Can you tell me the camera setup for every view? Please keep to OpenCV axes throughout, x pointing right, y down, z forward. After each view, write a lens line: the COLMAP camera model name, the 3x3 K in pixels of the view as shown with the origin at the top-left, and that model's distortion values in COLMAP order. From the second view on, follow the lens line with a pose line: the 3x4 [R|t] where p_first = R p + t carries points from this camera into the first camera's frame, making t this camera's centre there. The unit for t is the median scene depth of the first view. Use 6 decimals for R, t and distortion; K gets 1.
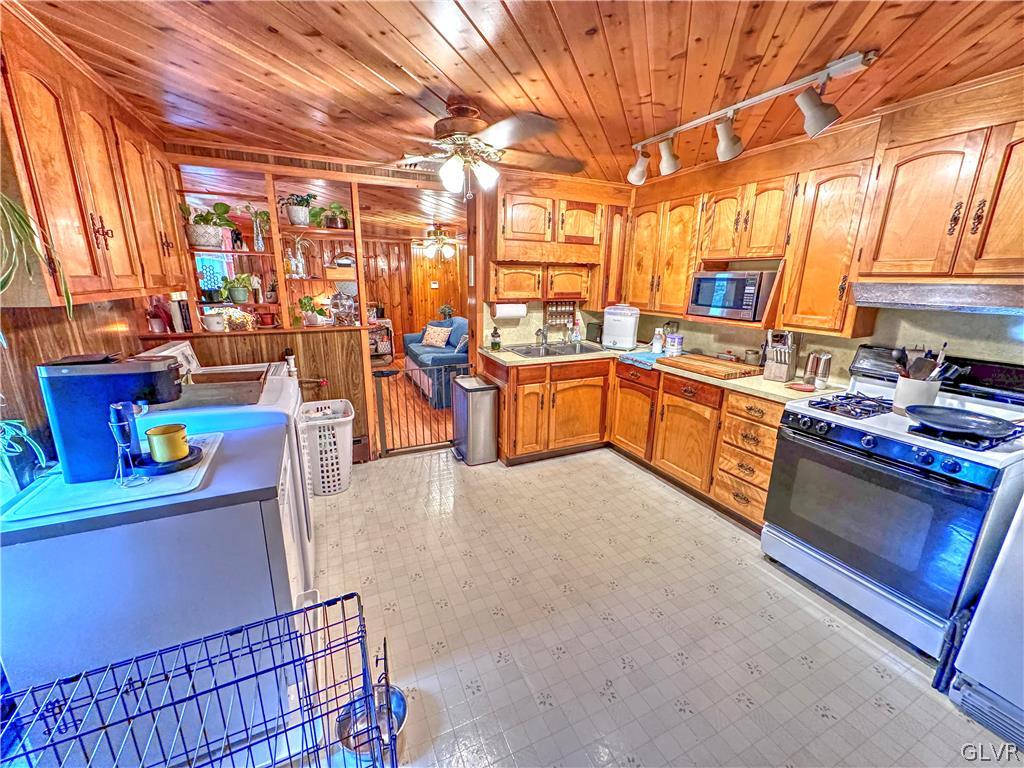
lens RADIAL K [[409.0, 0, 509.4], [0, 409.0, 381.7], [0, 0, 1]] dist [-0.003436, 0.001070]
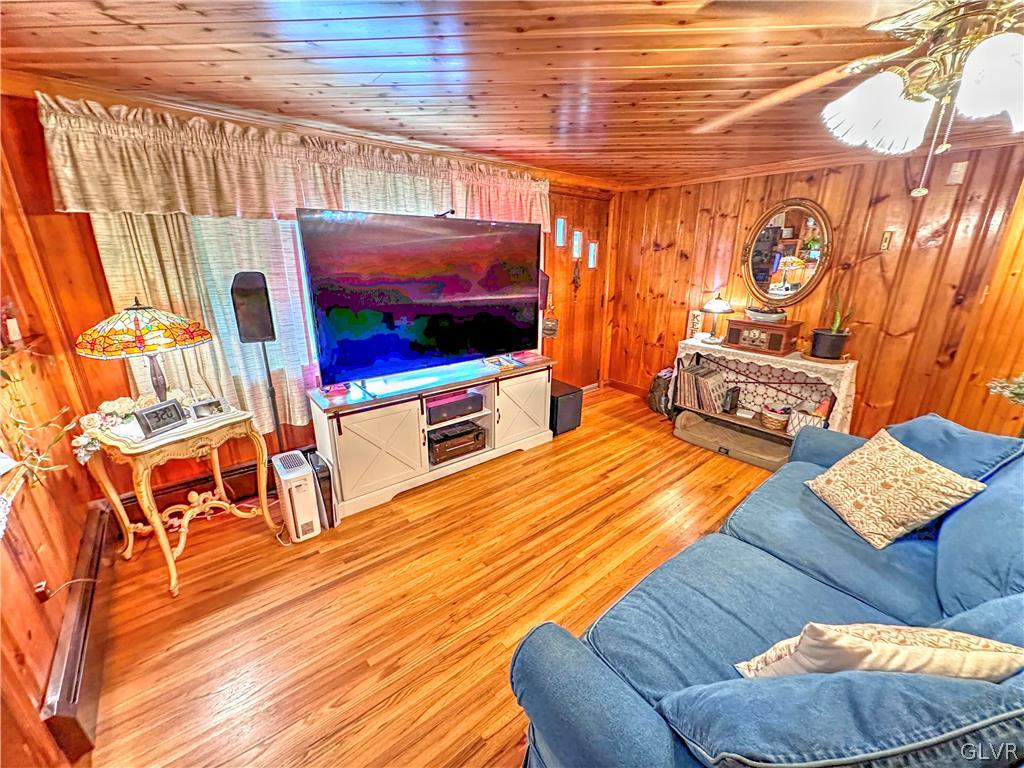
lens RADIAL K [[409.0, 0, 518.5], [0, 409.0, 382.8], [0, 0, 1]] dist [-0.003436, 0.001070]
pose [[0.259492, 0.281853, -0.923701, -0.038751], [-0.239997, 0.945280, 0.221016, -0.405495], [0.935449, 0.164333, 0.312936, 1.619062]]
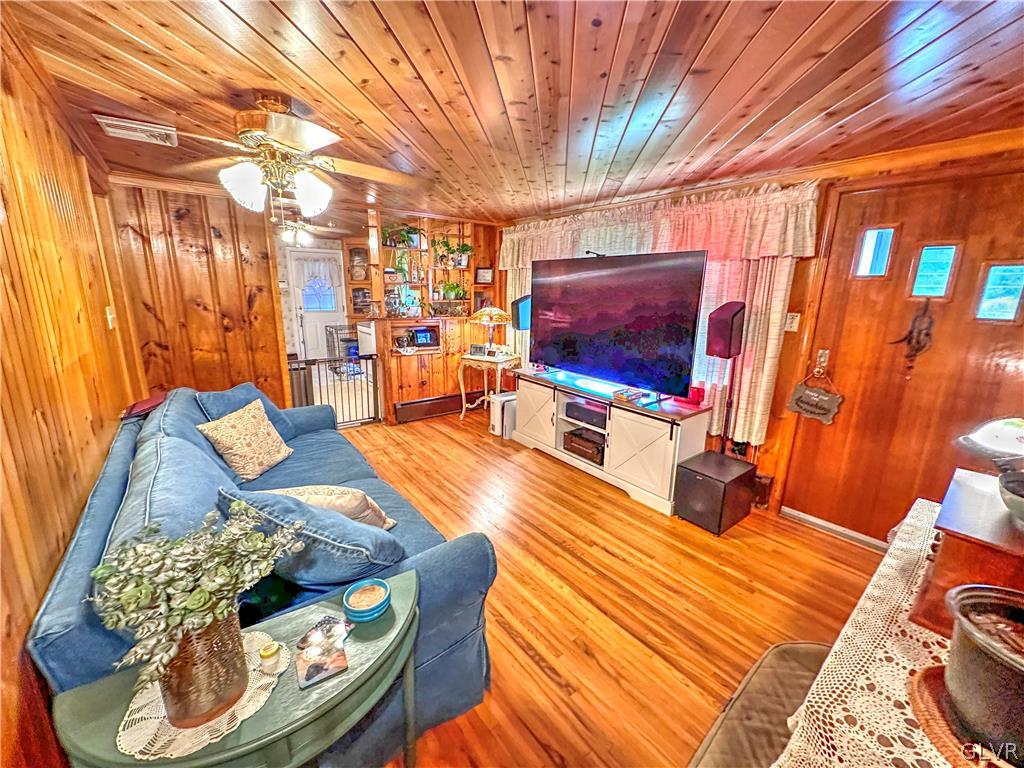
lens RADIAL K [[409.0, 0, 512.0], [0, 409.0, 382.0], [0, 0, 1]] dist [-0.003436, 0.001070]
pose [[-0.971353, 0.025075, -0.236316, -0.559231], [-0.085689, 0.890565, 0.446712, -0.709004], [0.221656, 0.454165, -0.862904, 2.849797]]
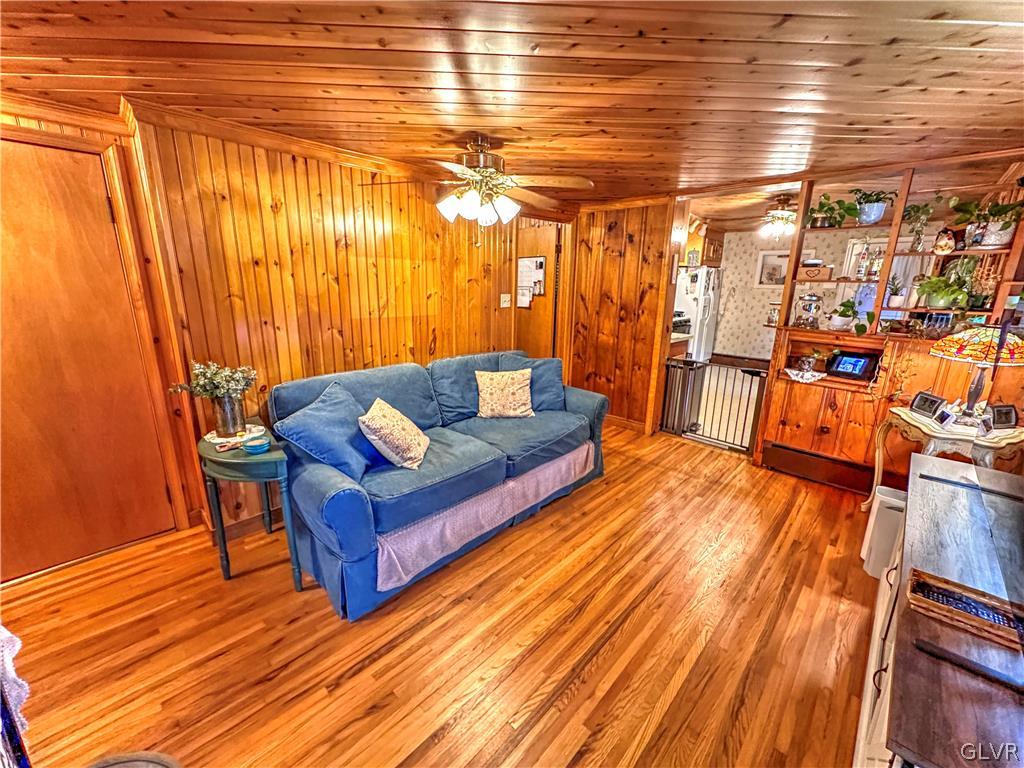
lens RADIAL K [[409.0, 0, 509.0], [0, 409.0, 382.3], [0, 0, 1]] dist [-0.003436, 0.001070]
pose [[-0.370421, -0.244439, 0.896124, -1.286454], [0.209890, 0.917773, 0.337104, -0.594325], [-0.904839, 0.312958, -0.288657, 2.359116]]
